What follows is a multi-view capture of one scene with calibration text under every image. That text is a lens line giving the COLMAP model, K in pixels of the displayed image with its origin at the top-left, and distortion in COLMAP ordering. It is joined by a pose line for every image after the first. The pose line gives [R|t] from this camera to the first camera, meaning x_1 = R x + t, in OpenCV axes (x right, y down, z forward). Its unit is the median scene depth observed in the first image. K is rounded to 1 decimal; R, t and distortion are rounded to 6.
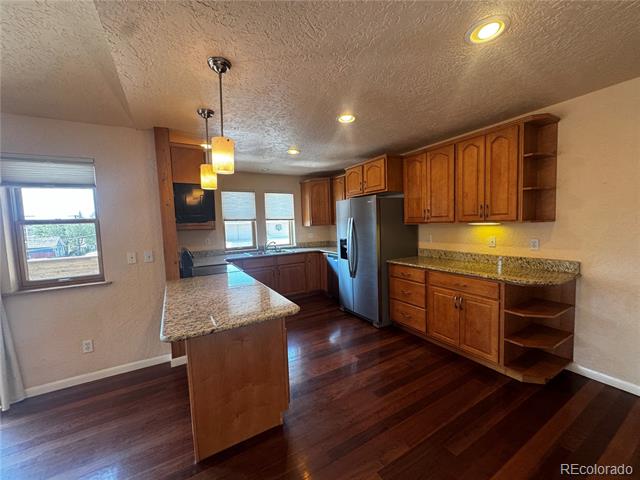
lens RADIAL K [[255.5, 0, 319.7], [0, 255.5, 239.6], [0, 0, 1]] dist [-0.003441, 0.000498]
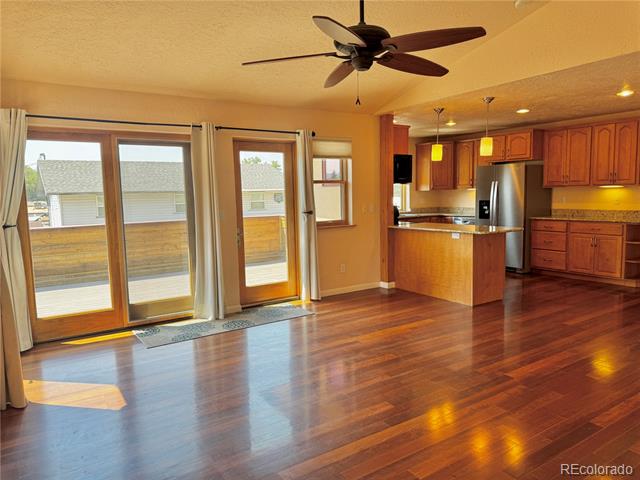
lens RADIAL K [[453.2, 0, 319.3], [0, 453.2, 239.4], [0, 0, 1]] dist [0.039009, -0.047396]
pose [[0.998451, 0.004869, 0.055418, -0.902226], [-0.006907, 0.999305, 0.036639, 0.121367], [-0.055201, -0.036965, 0.997791, -1.165787]]
